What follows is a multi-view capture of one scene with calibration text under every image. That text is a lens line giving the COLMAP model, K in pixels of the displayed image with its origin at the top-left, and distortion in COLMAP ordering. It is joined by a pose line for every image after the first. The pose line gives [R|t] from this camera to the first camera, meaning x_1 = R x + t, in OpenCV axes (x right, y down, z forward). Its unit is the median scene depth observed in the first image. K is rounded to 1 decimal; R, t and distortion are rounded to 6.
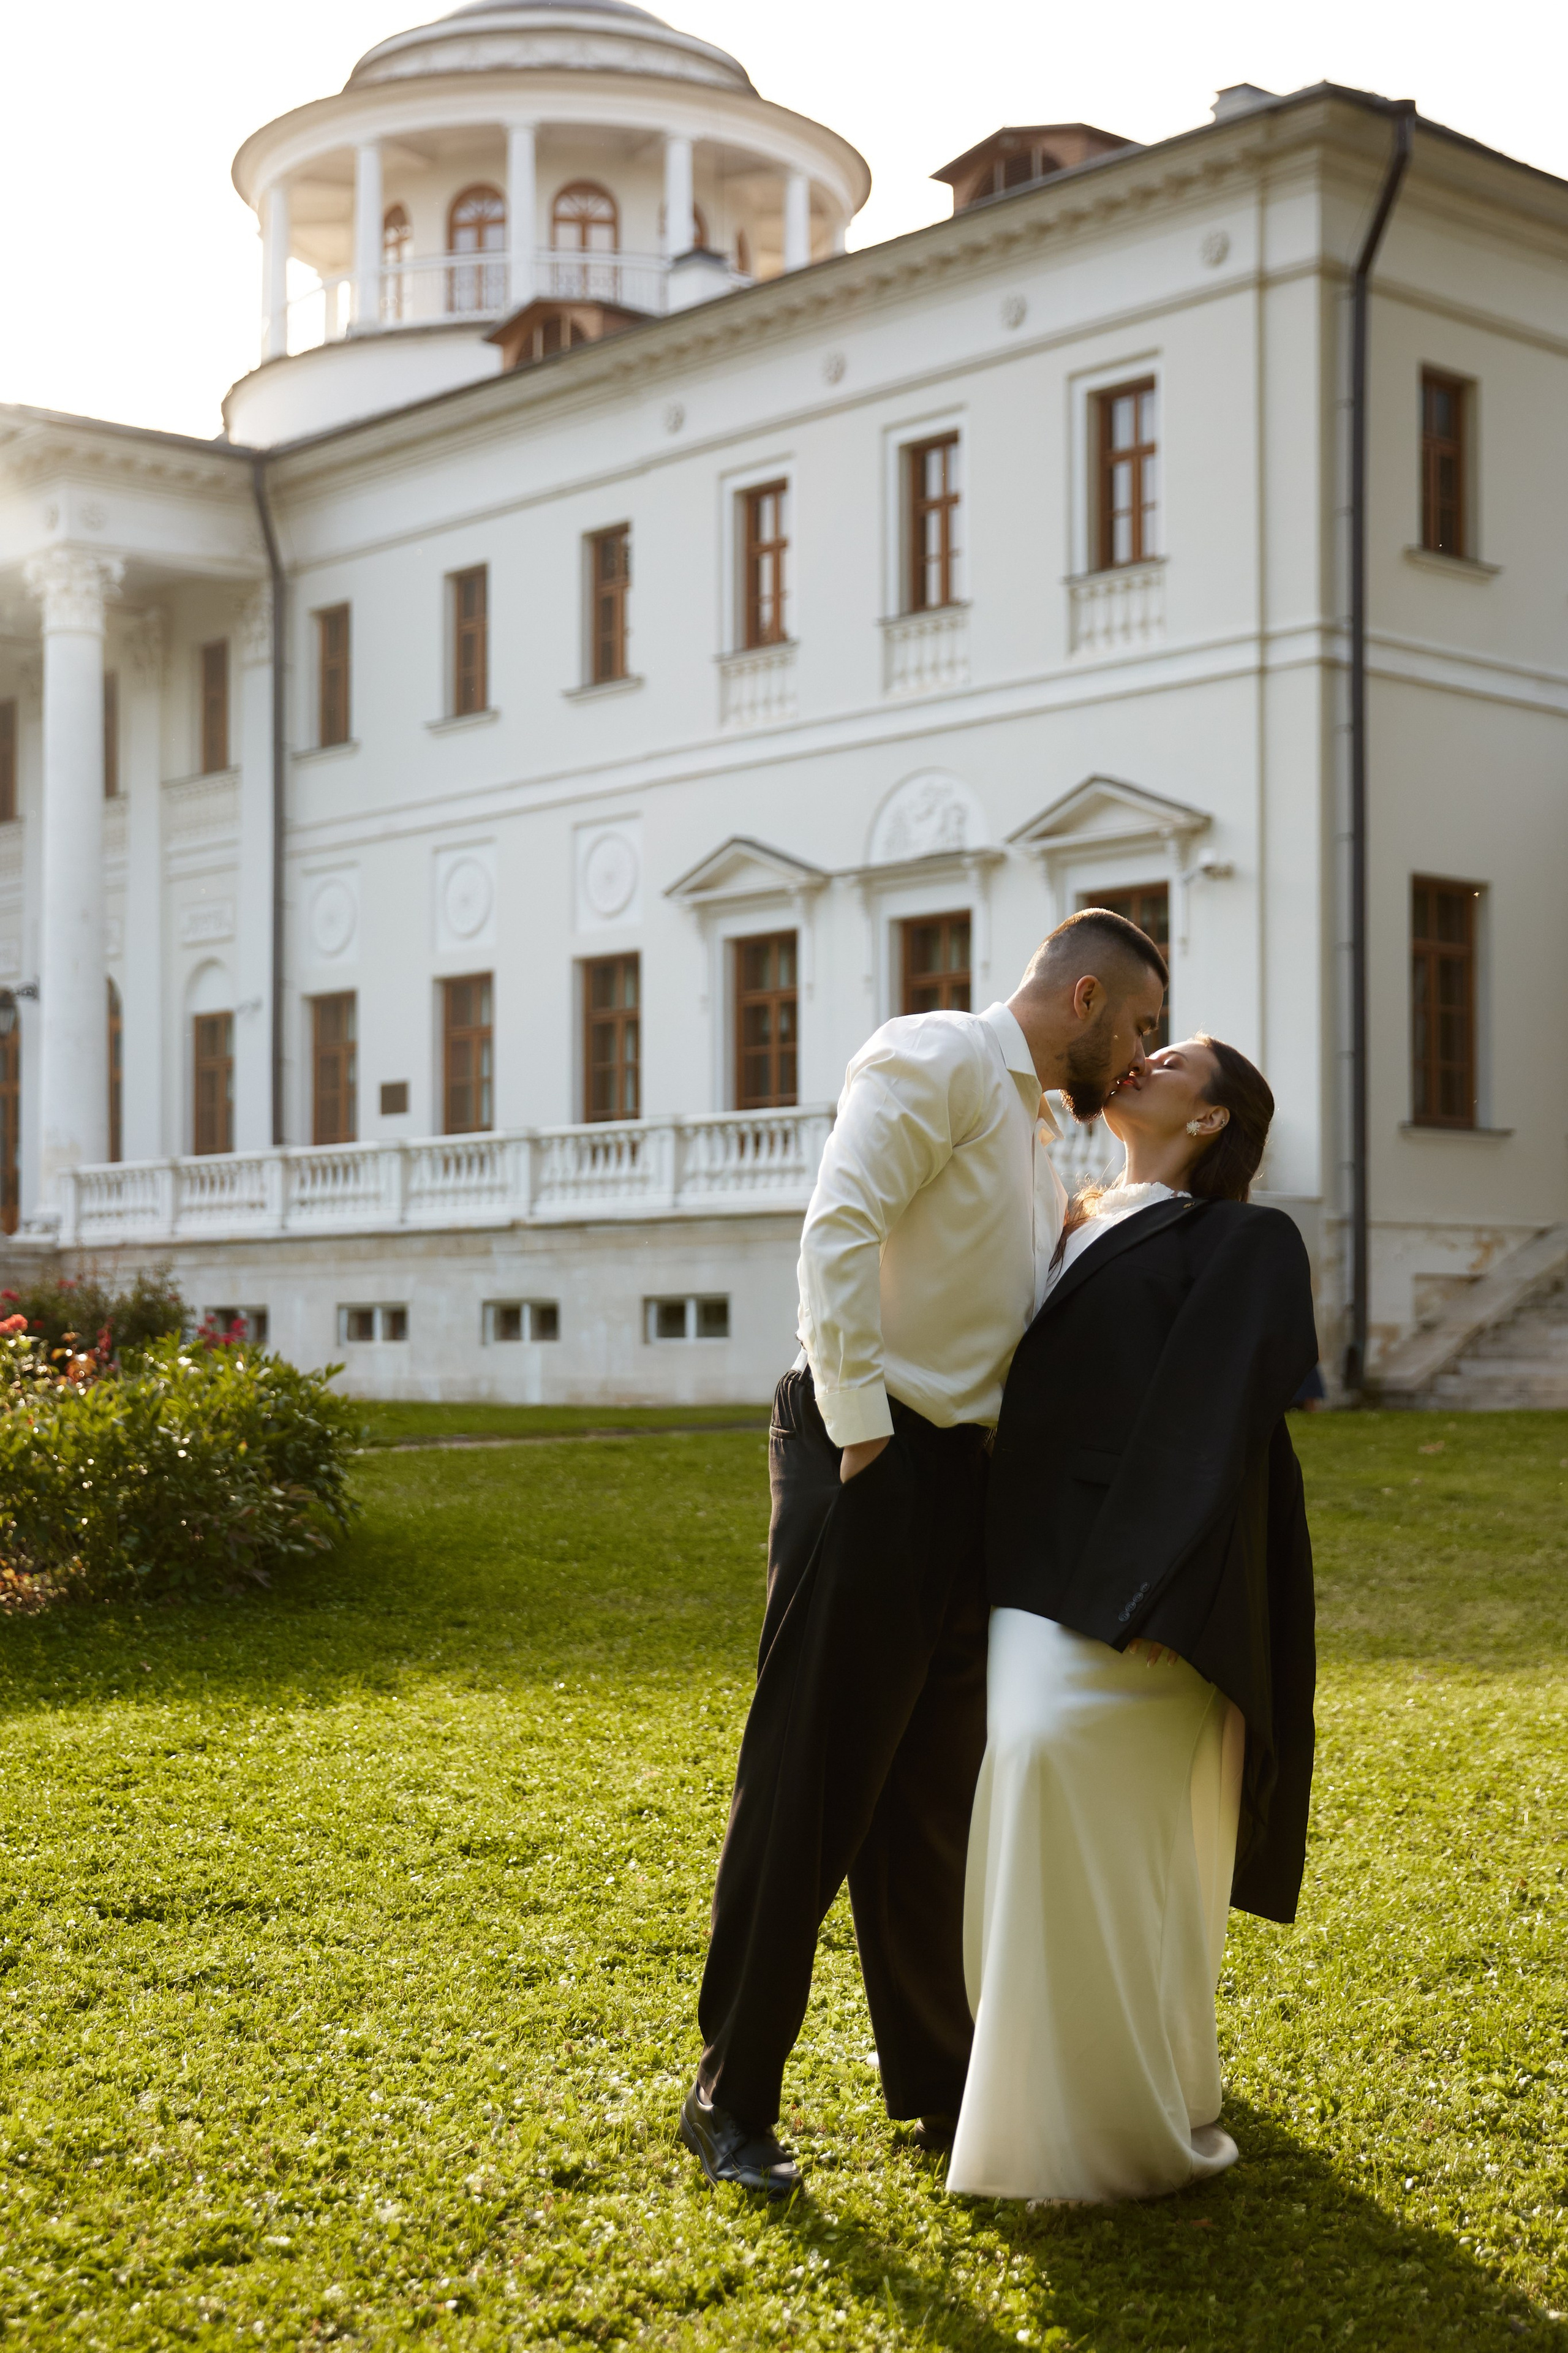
lens RADIAL K [[4965.3, 0, 784.0], [0, 4965.3, 1176.5], [0, 0, 1]] dist [0.010517, 0.245617]
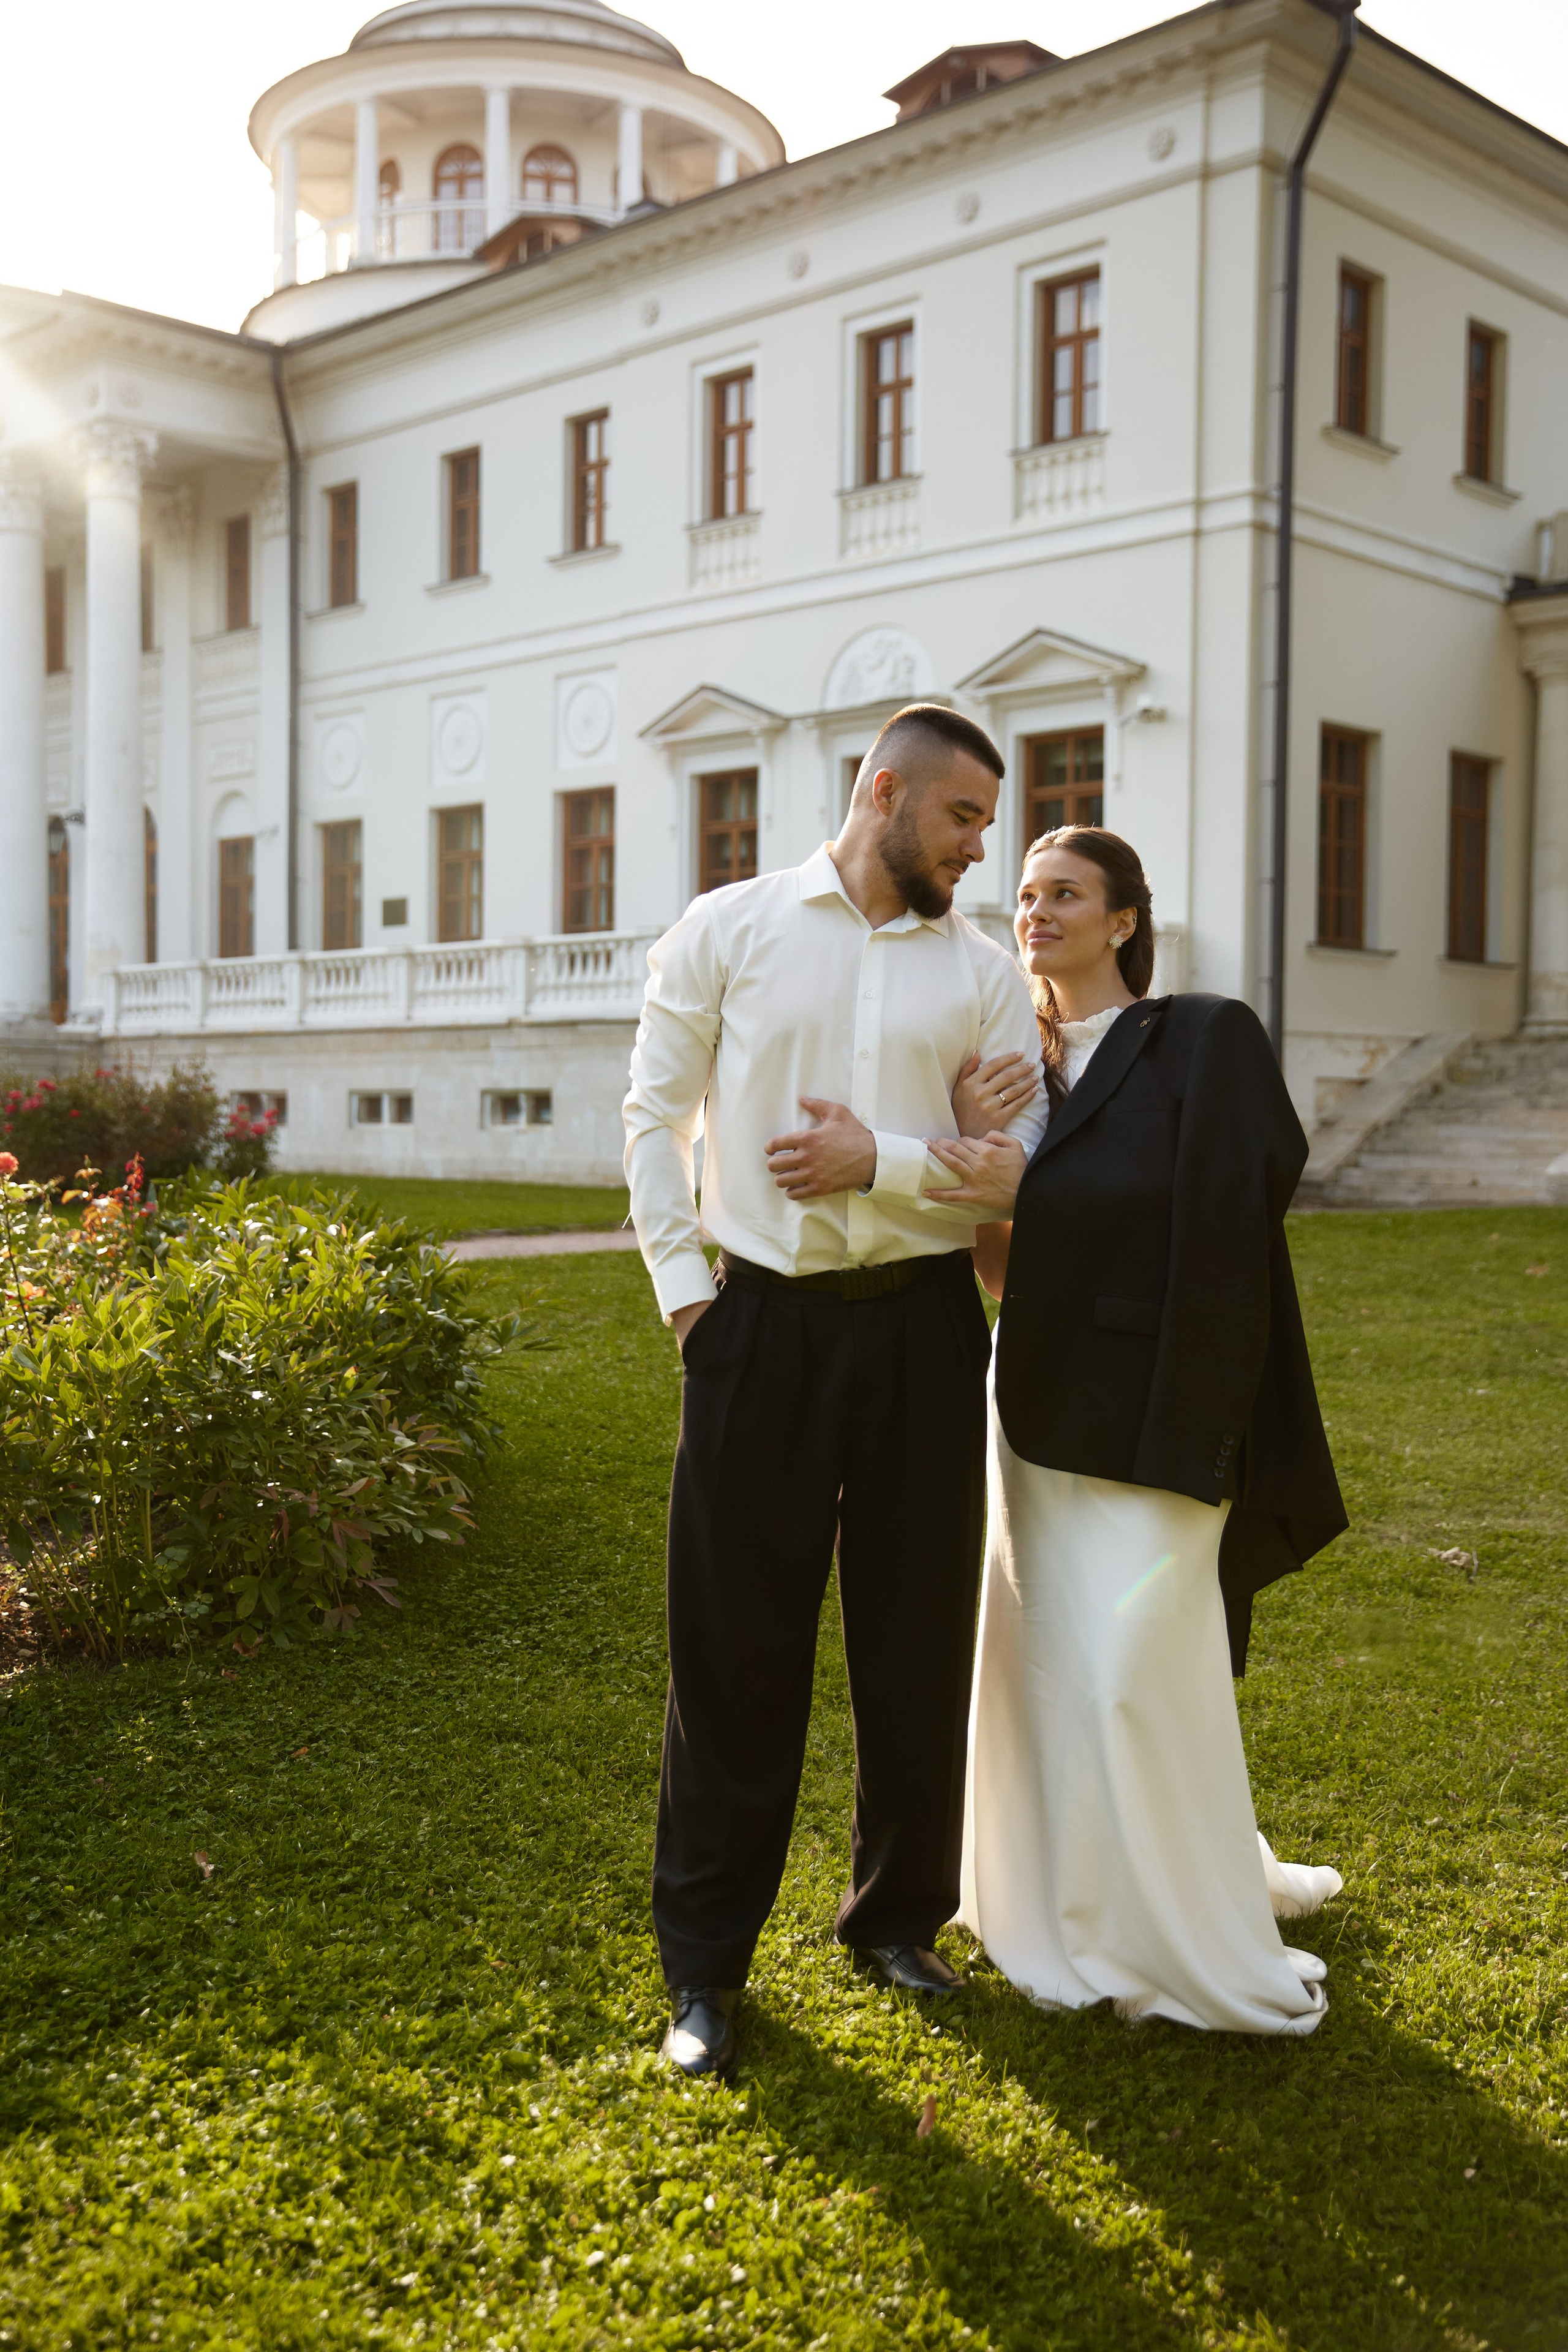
lens RADIAL K [[2730.4, 0, 744.9], [0, 2730.4, 1155.8], [0, 0, 1]] dist [0.019243, 0.221441]
pose [[0.996758, 0.009602, 0.079886, -0.050711], [-0.014294, 0.998193, 0.058371, 0.002923], [-0.079181, -0.059324, 0.995093, 0.378164]]
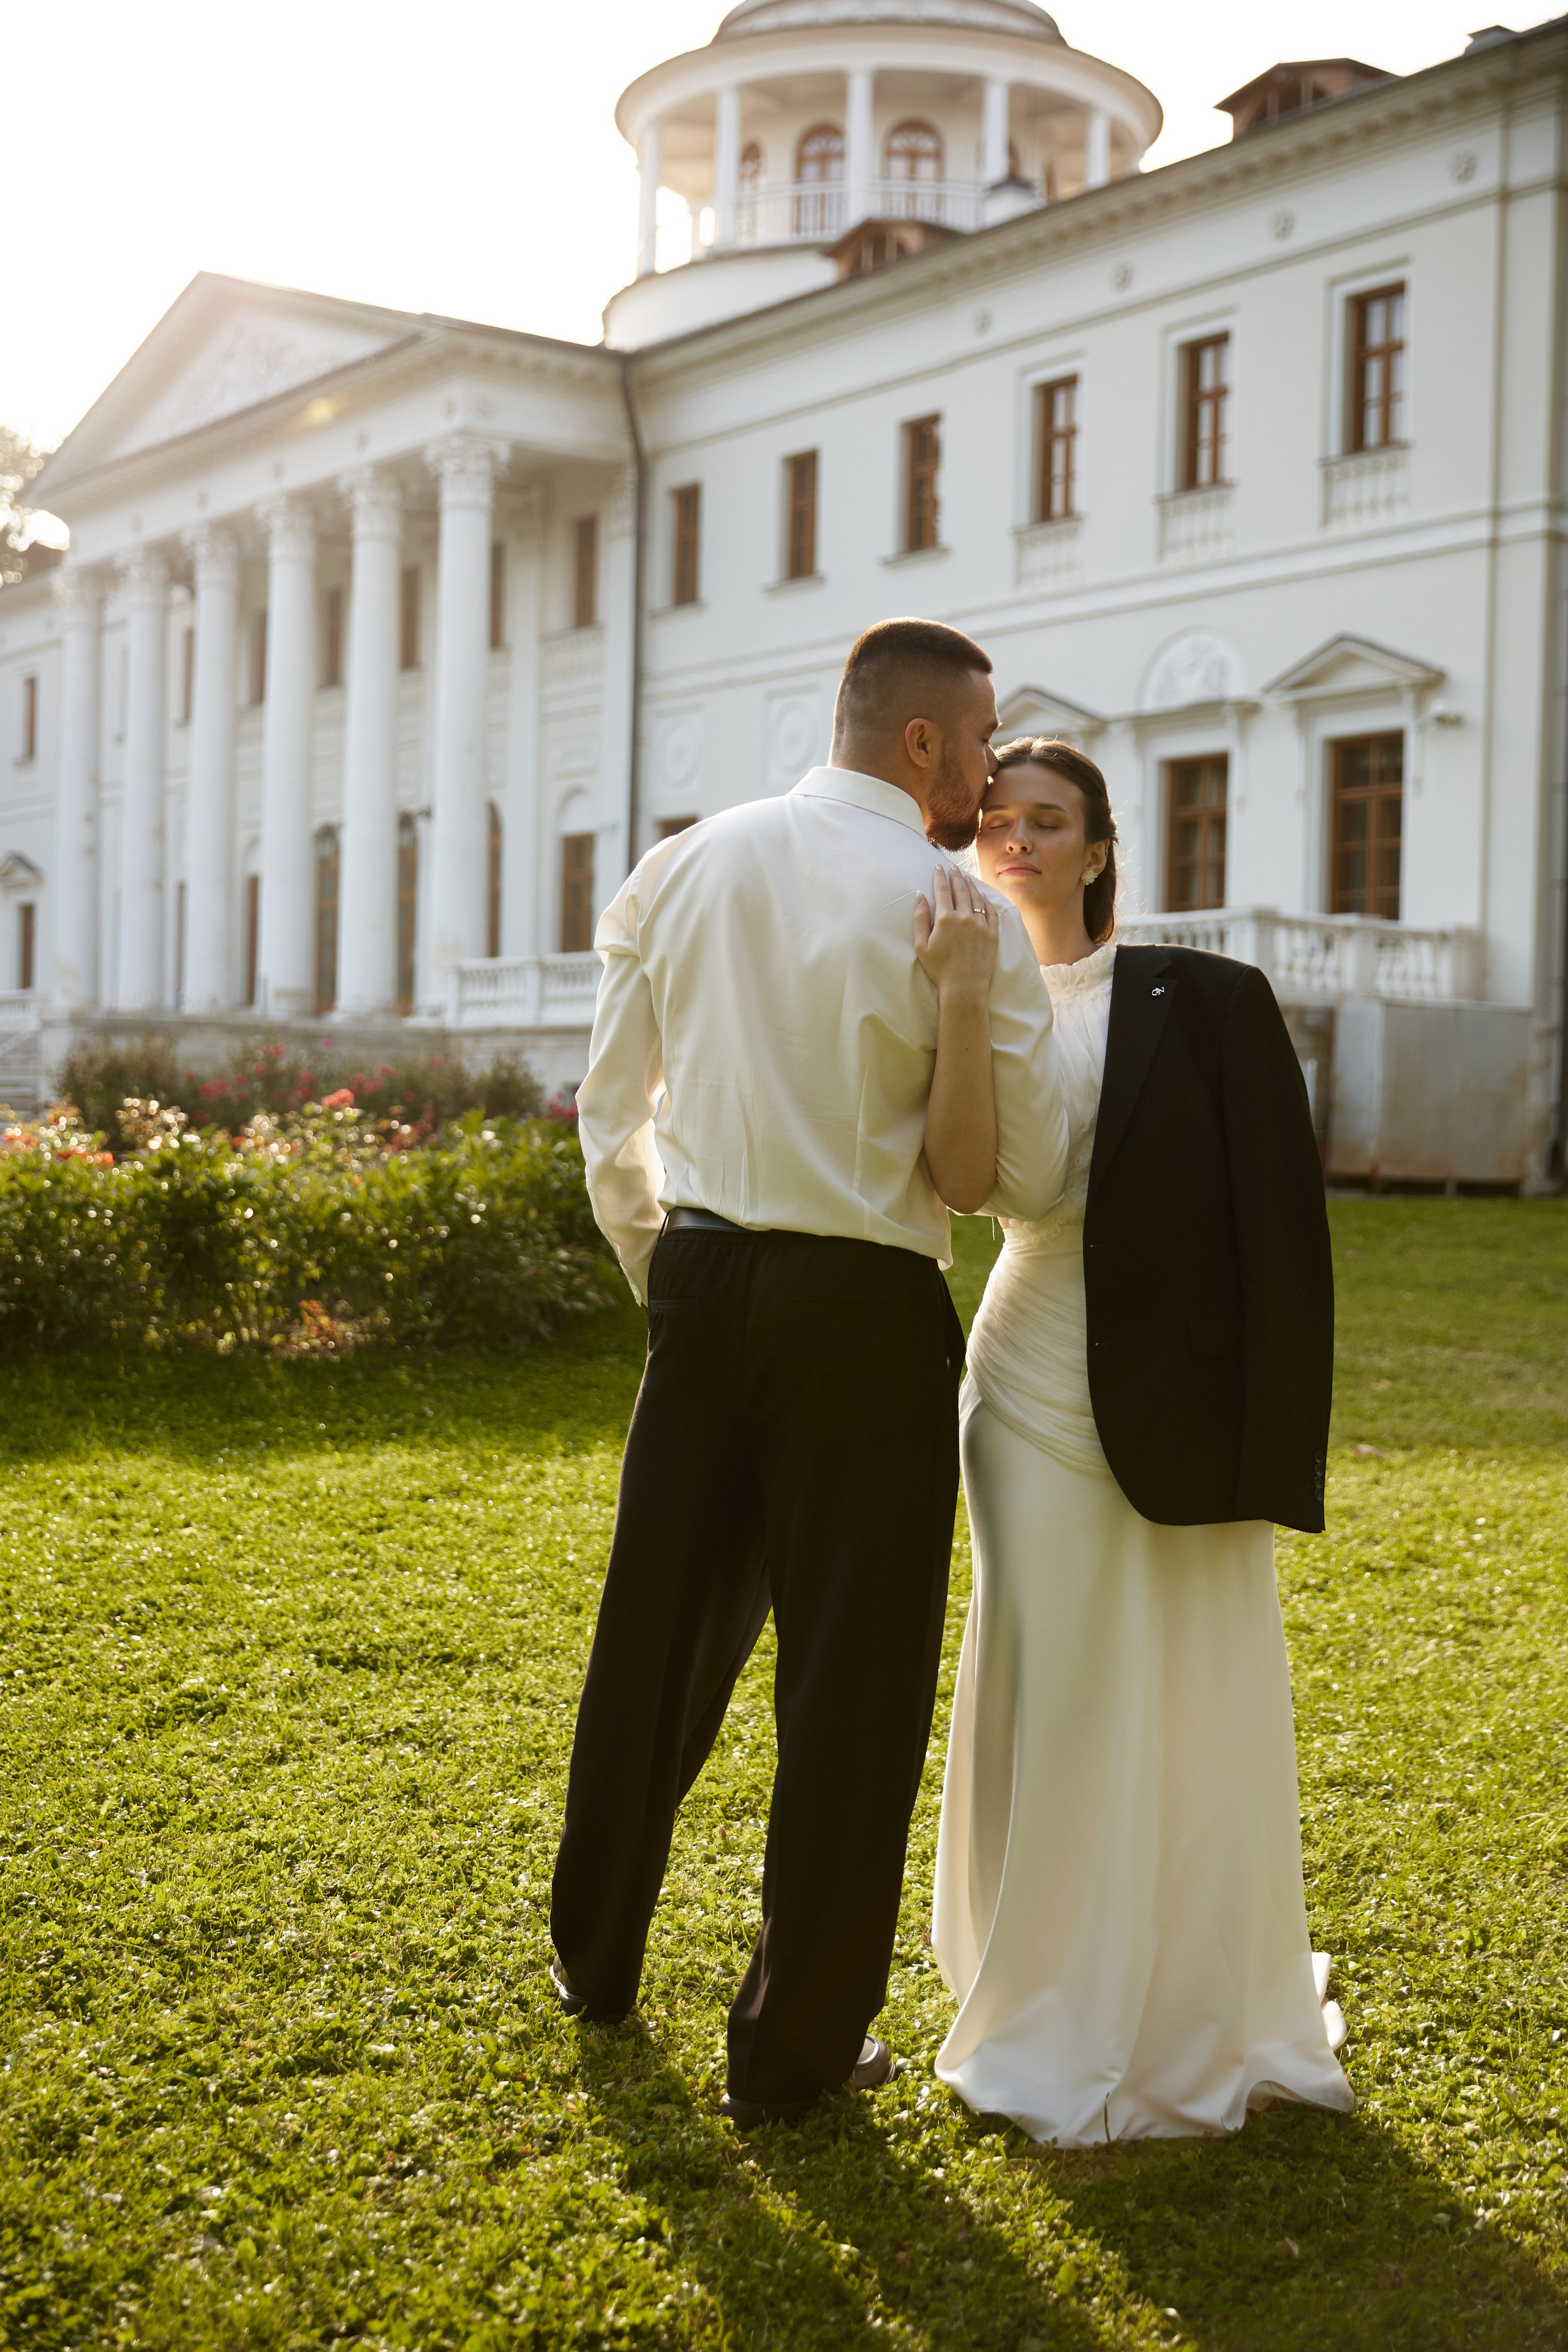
lens RADIAL K [[3987.8, 0, 614.2], [0, 3987.8, 1181.4], [0, 0, 1]] dist [-0.005378, 0.009879]
pose [[0.992414, 0.025505, -0.120267, 0.009975], [-0.019344, 0.998453, 0.052120, 0.000025], [0.121410, -0.049398, 0.991373, 0.065835]]
